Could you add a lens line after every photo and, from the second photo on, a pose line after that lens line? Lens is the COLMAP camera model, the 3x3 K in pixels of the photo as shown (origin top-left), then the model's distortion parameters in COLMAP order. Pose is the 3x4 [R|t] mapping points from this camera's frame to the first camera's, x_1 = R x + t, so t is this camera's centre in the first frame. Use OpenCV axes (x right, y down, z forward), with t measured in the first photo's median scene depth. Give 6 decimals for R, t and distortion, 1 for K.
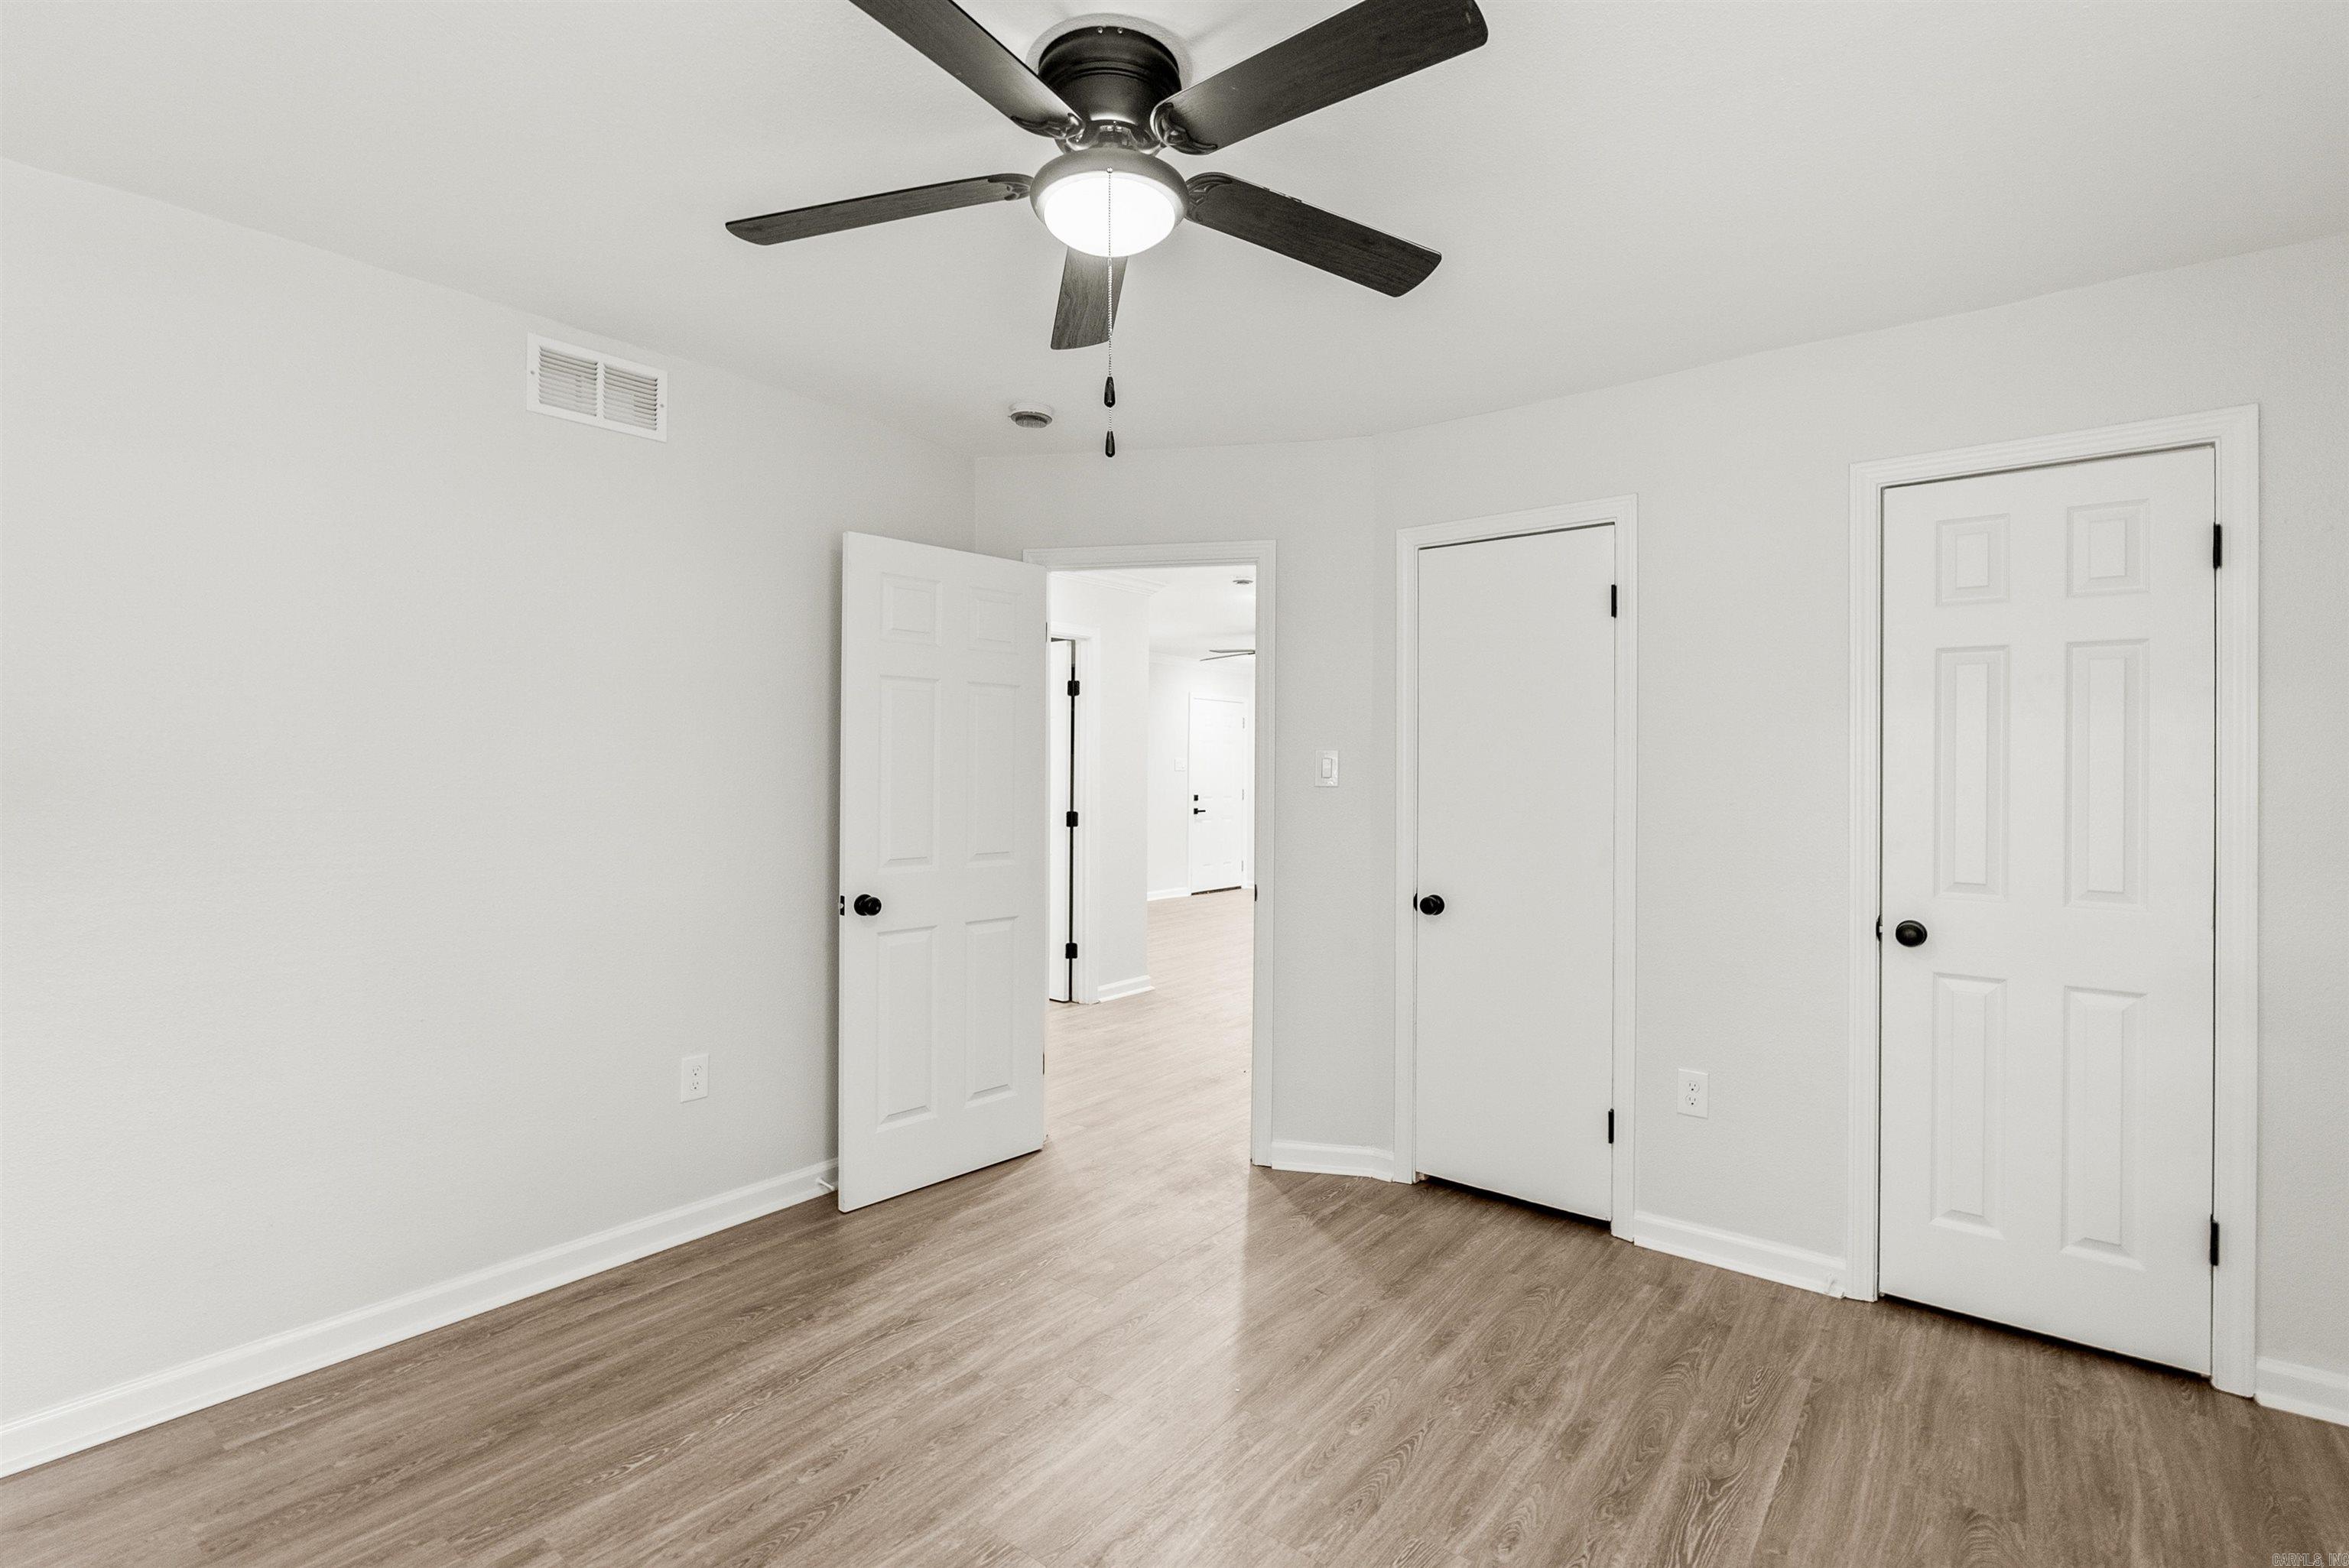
lens RADIAL K [[1084.5, 0, 1171.0], [0, 1084.5, 772.4], [0, 0, 1]] dist [0.004244, 0.000419]
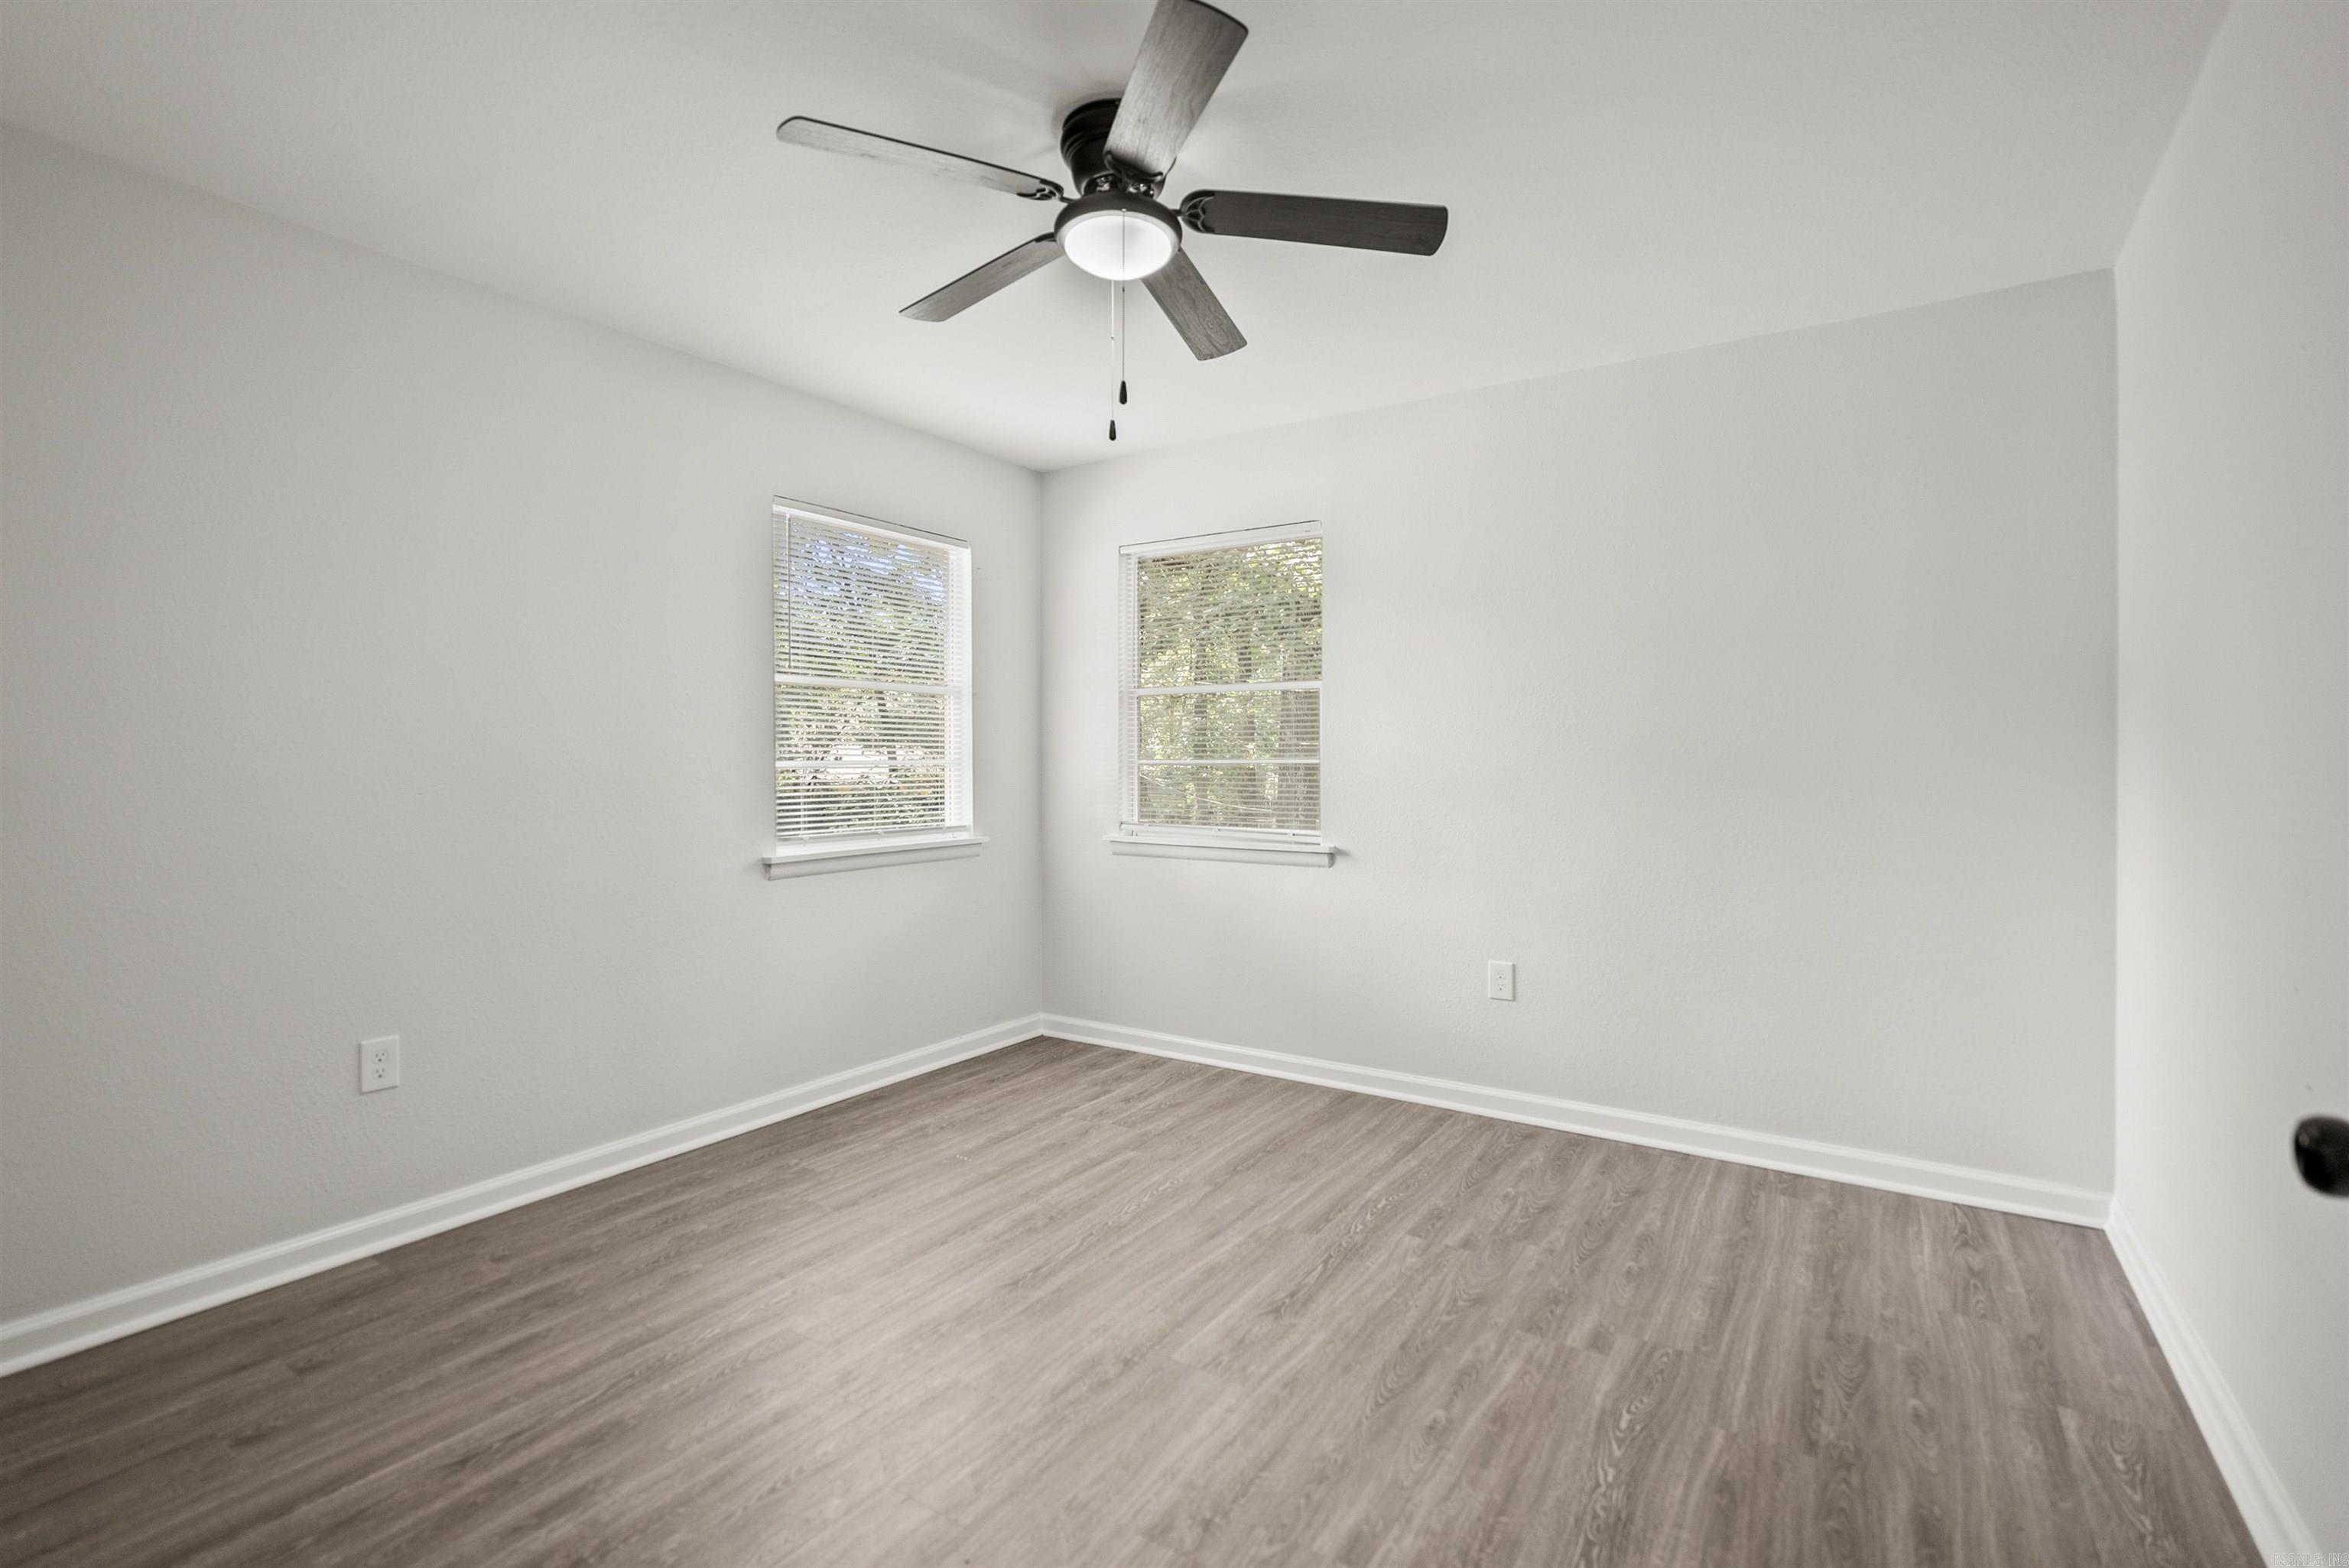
lens RADIAL K [[1084.5, 0, 1170.4], [0, 1084.5, 771.6], [0, 0, 1]] dist [0.004244, 0.000419]
pose [[-0.995881, -0.003481, -0.090603, -0.004396], [-0.004794, 0.999886, 0.014286, 0.055977], [0.090543, 0.014661, -0.995785, 1.869291]]
